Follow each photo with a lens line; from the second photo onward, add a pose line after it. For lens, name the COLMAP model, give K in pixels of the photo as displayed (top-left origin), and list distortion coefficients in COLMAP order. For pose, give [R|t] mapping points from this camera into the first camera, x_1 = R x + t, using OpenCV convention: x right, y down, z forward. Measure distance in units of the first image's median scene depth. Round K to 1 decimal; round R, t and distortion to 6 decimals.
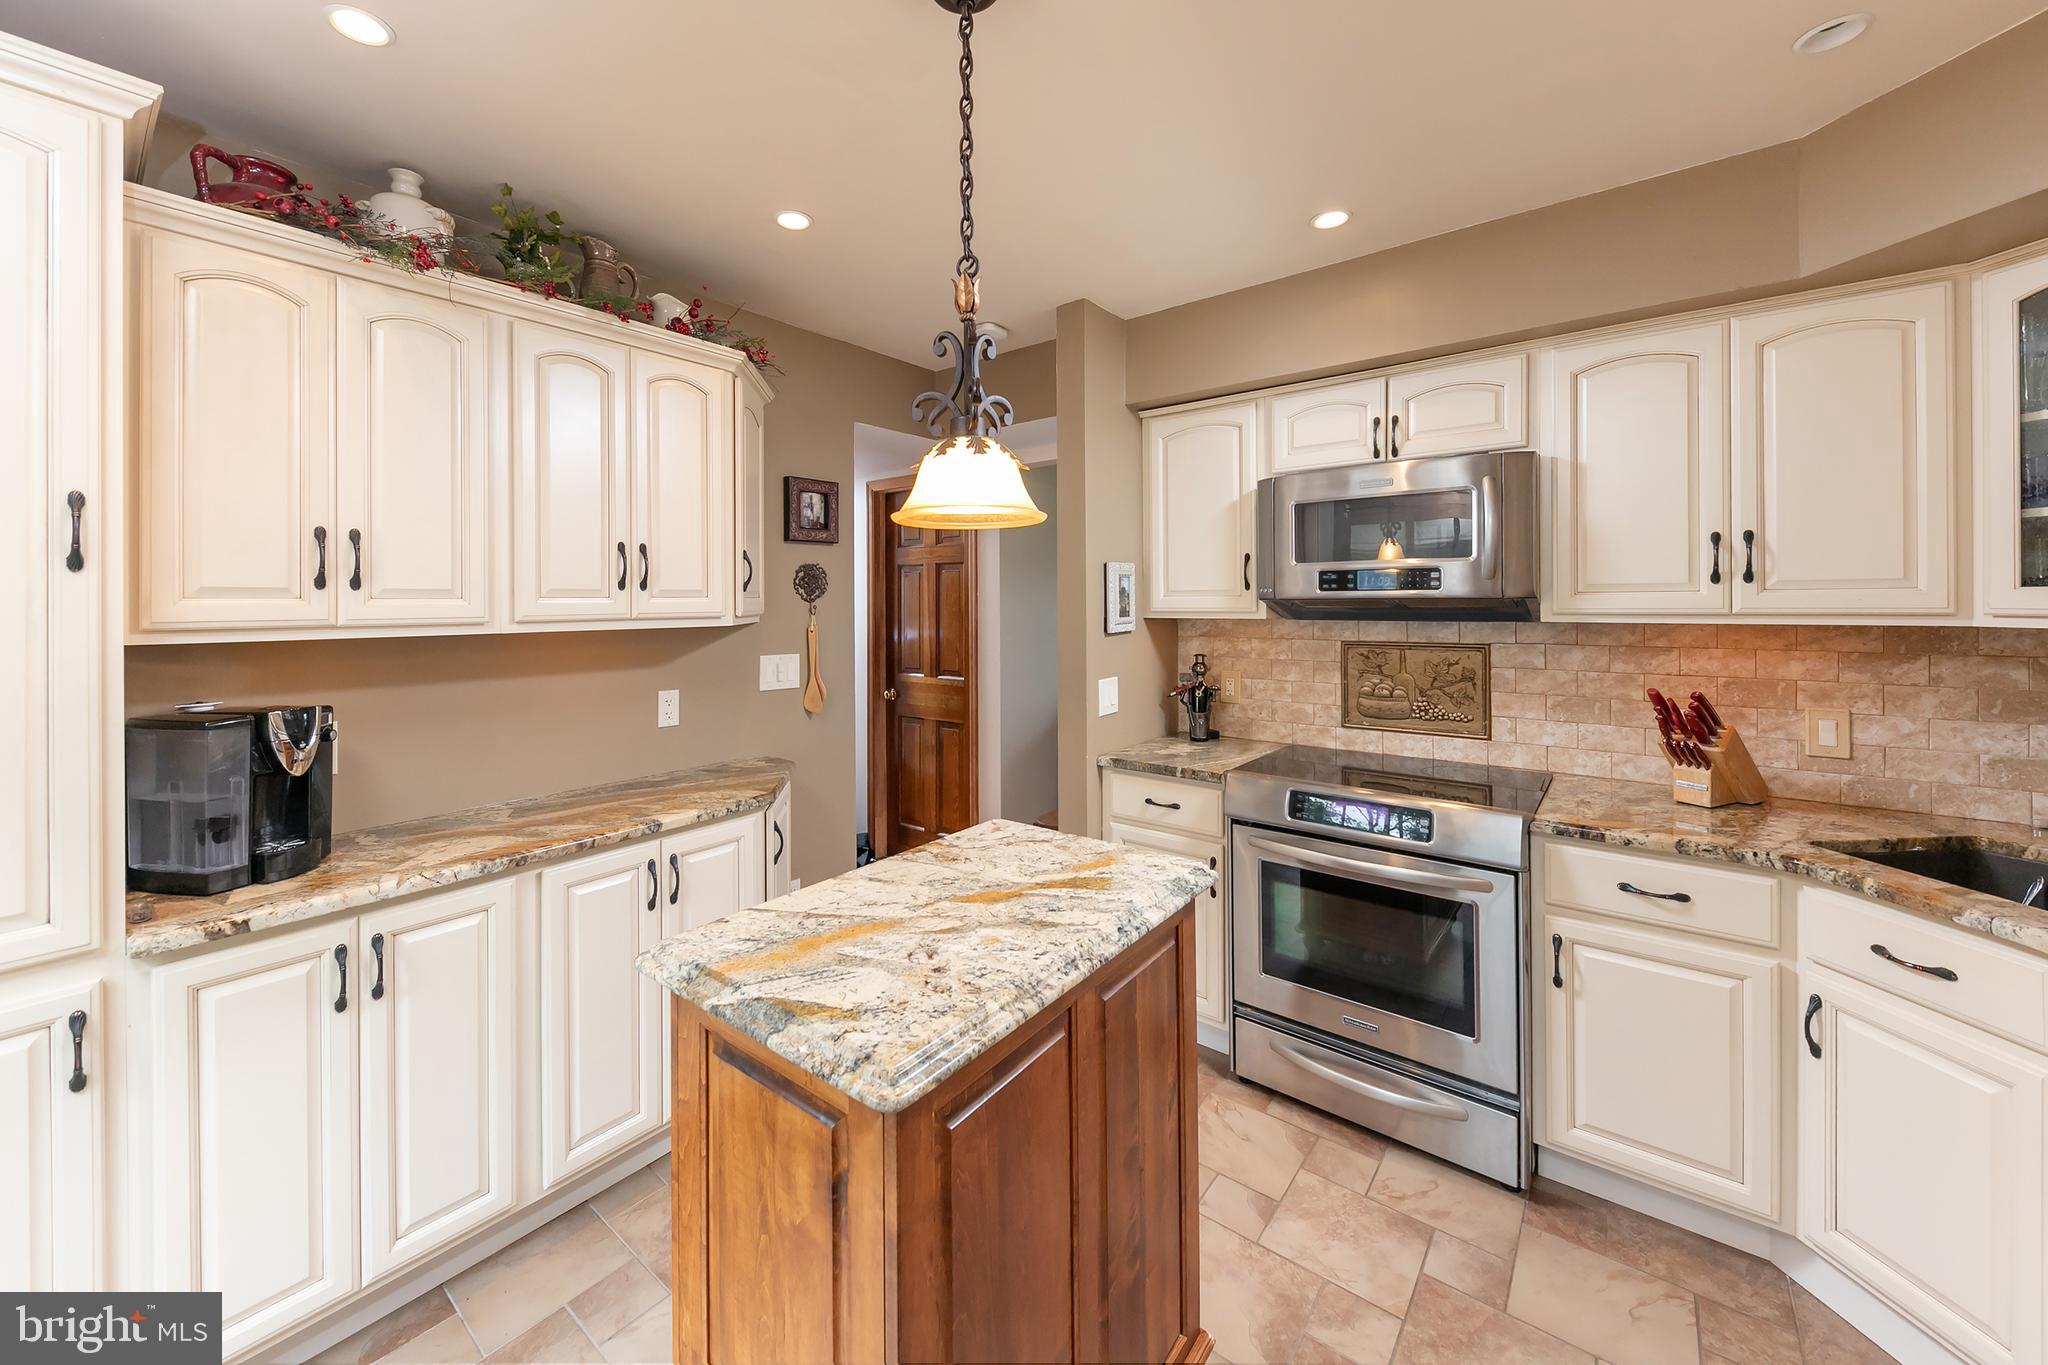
lens RADIAL K [[781.1, 0, 972.1], [0, 781.1, 591.1], [0, 0, 1]] dist [0.001664, -0.000190]
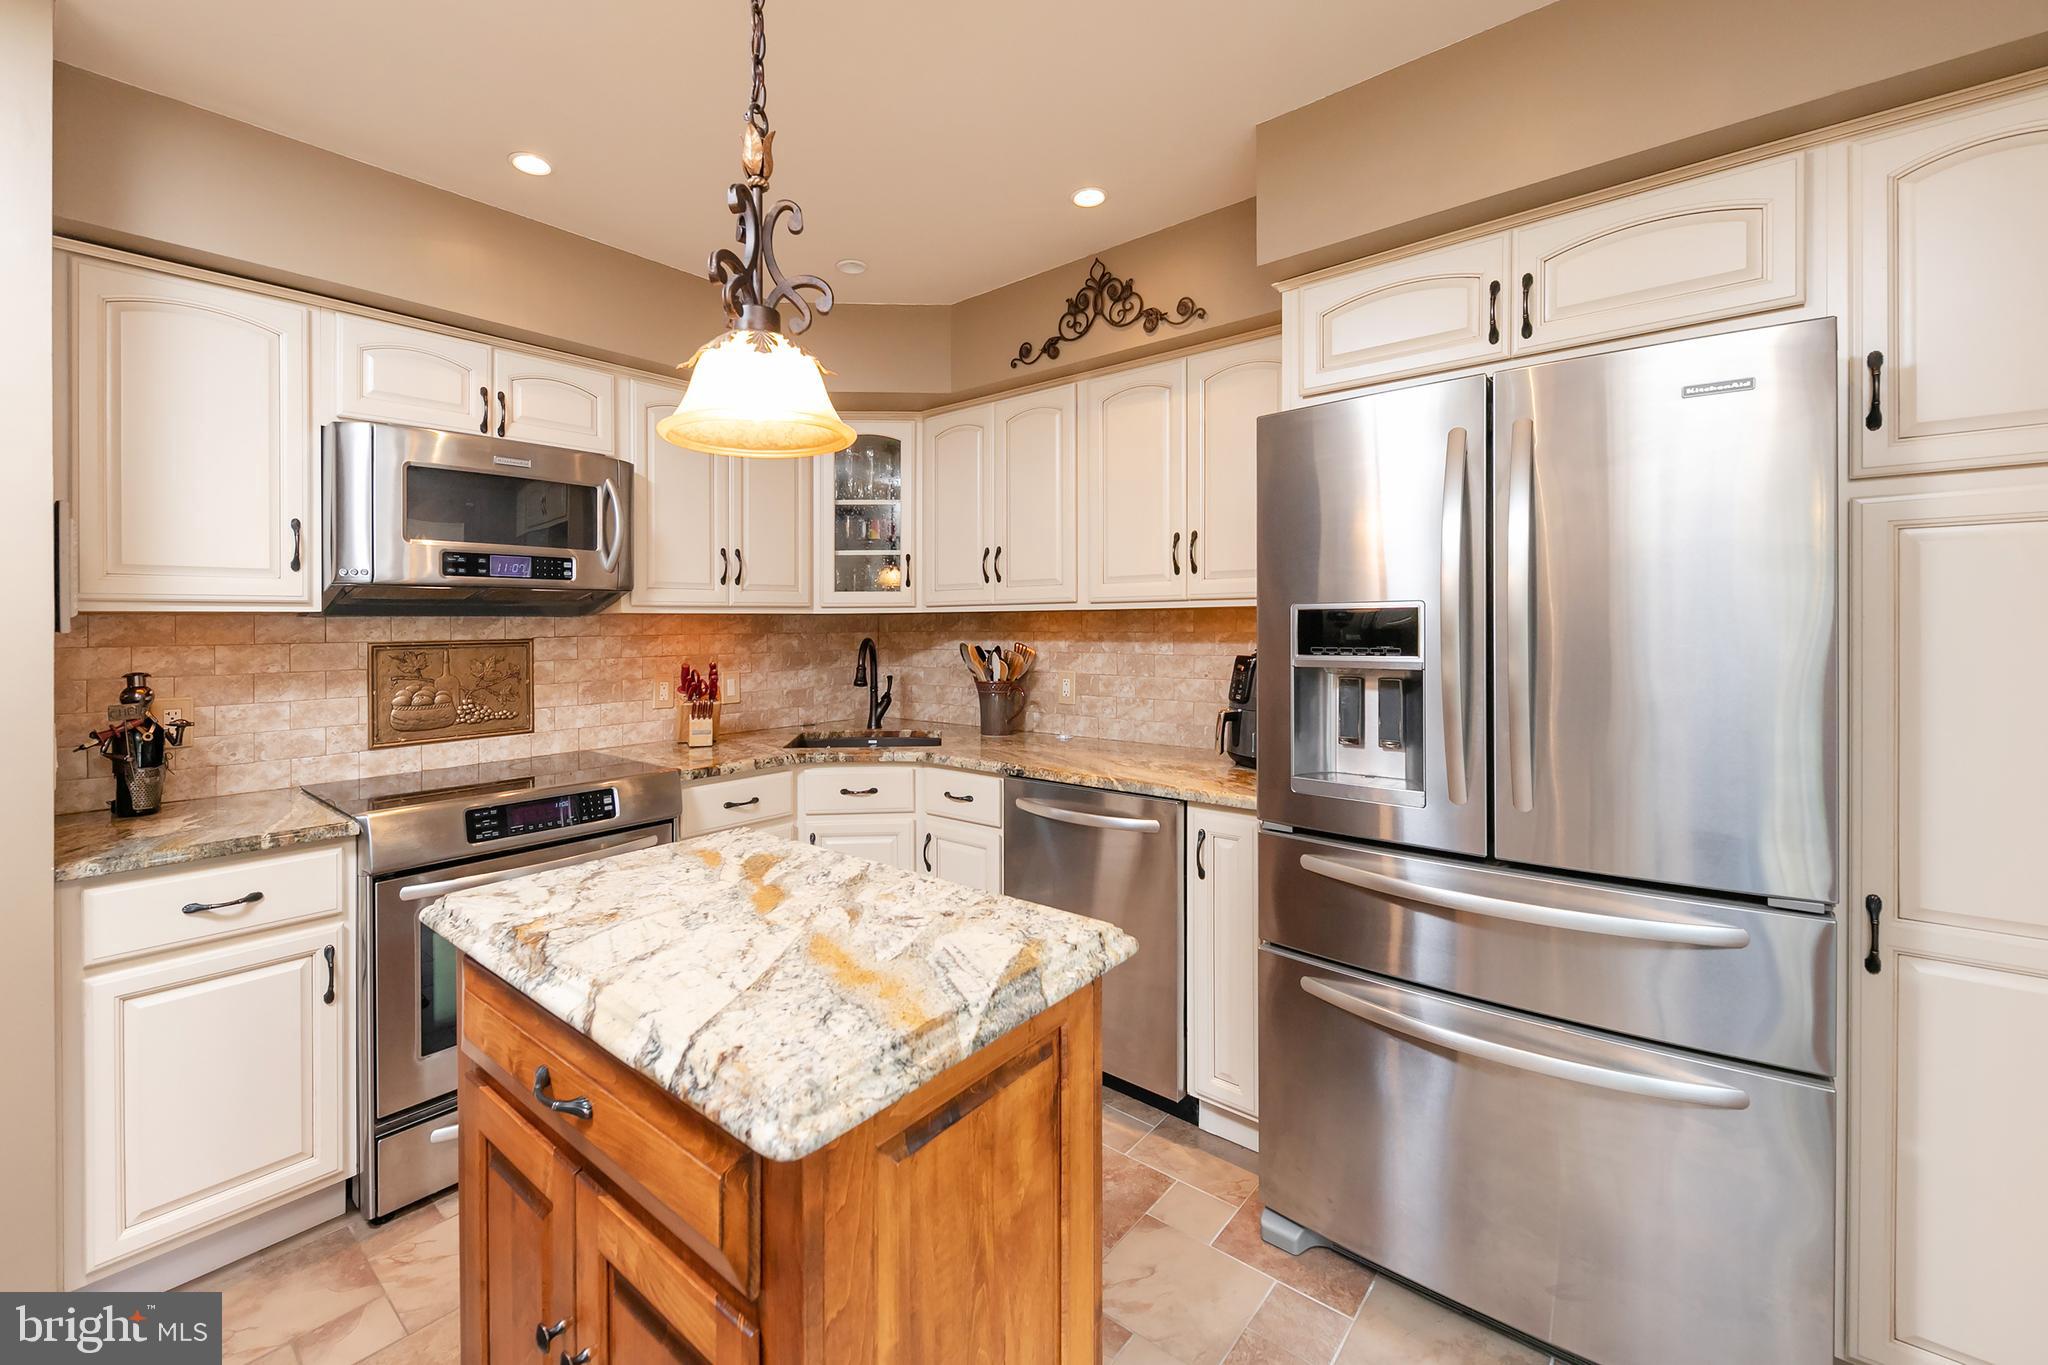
lens RADIAL K [[833.8, 0, 1023.4], [0, 833.8, 622.6], [0, 0, 1]] dist [0.001304, 0.000071]
pose [[-0.014324, 0.005501, 0.999882, -0.496565], [-0.000761, 0.999985, -0.005512, 0.059280], [-0.999897, -0.000840, -0.014320, 0.423255]]
